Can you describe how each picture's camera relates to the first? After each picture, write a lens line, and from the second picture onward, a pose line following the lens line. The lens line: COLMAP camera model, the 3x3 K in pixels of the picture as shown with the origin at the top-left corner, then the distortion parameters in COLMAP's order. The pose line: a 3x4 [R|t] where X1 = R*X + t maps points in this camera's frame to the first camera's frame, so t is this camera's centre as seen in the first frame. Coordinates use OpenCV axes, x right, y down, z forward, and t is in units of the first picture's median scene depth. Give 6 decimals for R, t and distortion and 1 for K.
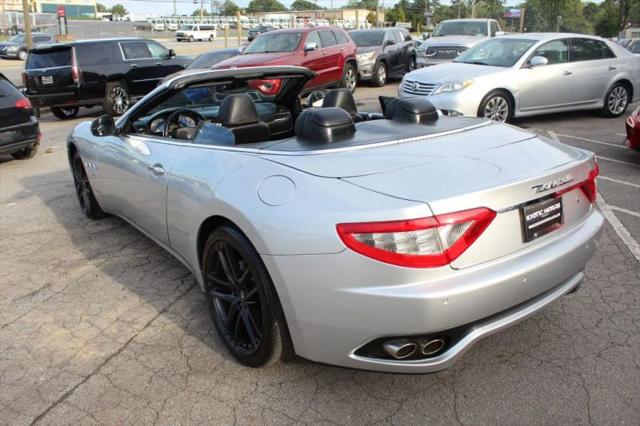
lens RADIAL K [[615.4, 0, 320.0], [0, 615.4, 213.0], [0, 0, 1]] dist [-0.208435, 0.225890]
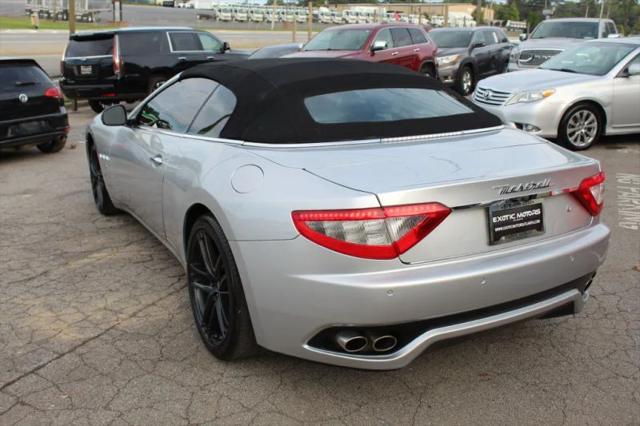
lens RADIAL K [[757.3, 0, 306.5], [0, 757.3, 212.5], [0, 0, 1]] dist [-0.130099, 0.075938]
pose [[0.985623, 0.064399, -0.156207, 0.121592], [-0.072187, 0.996389, -0.044706, 0.037079], [0.152764, 0.055339, 0.986712, -0.121975]]
